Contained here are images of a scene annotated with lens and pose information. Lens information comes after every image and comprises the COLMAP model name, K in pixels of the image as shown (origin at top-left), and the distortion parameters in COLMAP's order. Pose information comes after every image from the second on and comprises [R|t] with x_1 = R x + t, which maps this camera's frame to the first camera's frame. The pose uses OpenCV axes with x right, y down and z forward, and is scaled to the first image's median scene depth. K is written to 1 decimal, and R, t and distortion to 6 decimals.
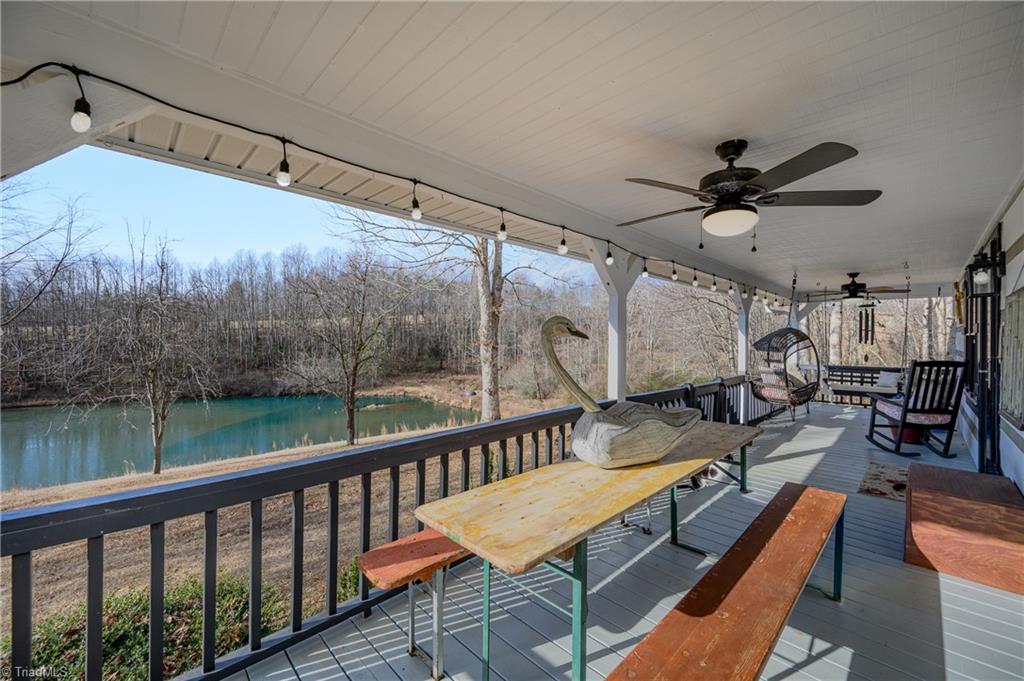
lens RADIAL K [[398.9, 0, 512.0], [0, 398.9, 340.5], [0, 0, 1]] dist [-0.013239, 0.000043]
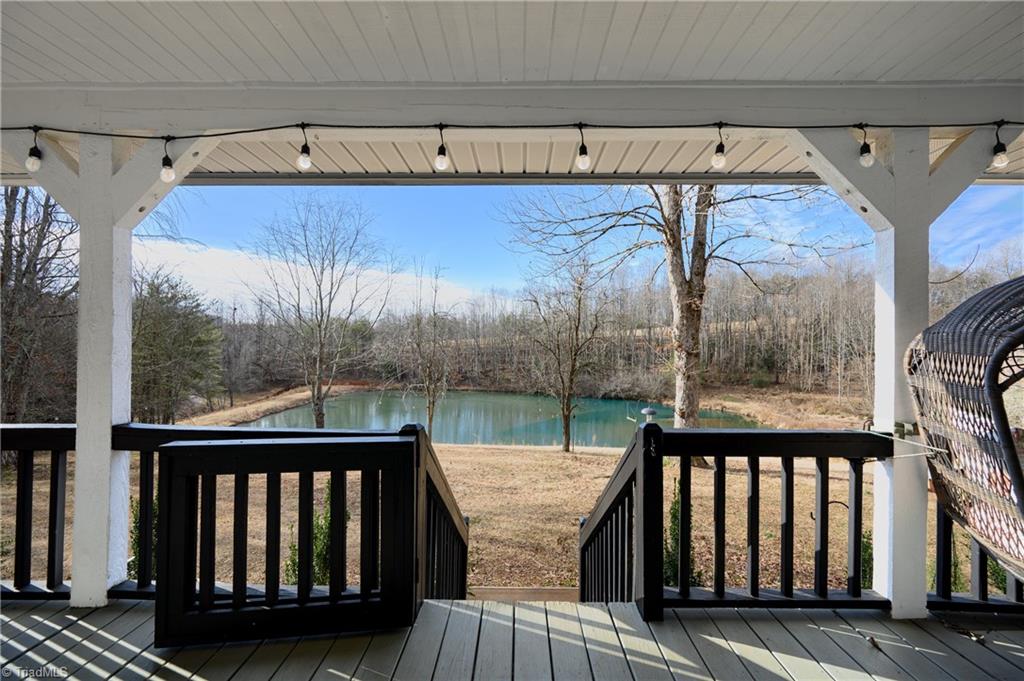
lens RADIAL K [[398.9, 0, 512.0], [0, 398.9, 340.5], [0, 0, 1]] dist [-0.013239, 0.000043]
pose [[0.702281, -0.008028, -0.711855, 0.249576], [-0.007995, 0.999784, -0.019163, 0.010937], [0.711855, 0.019149, 0.702065, 0.252622]]
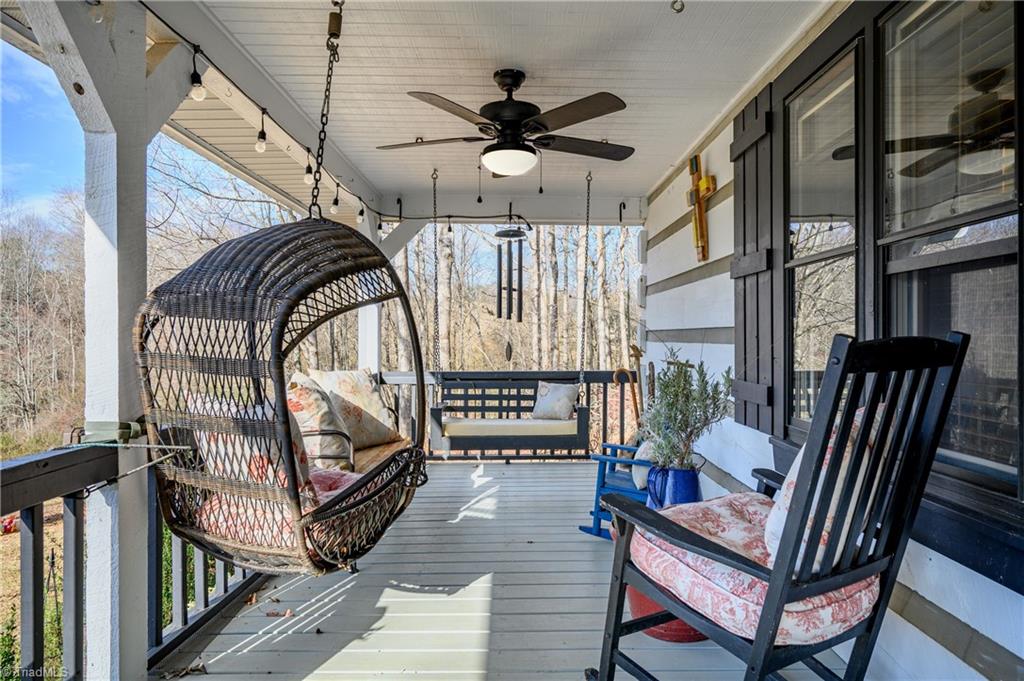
lens RADIAL K [[625.5, 0, 512.0], [0, 625.5, 340.5], [0, 0, 1]] dist [0.000959, 0.000529]
pose [[0.694676, -0.005382, 0.719302, 0.210735], [0.002016, 0.999983, 0.005534, 0.014905], [-0.719320, -0.002394, 0.694675, 0.271845]]
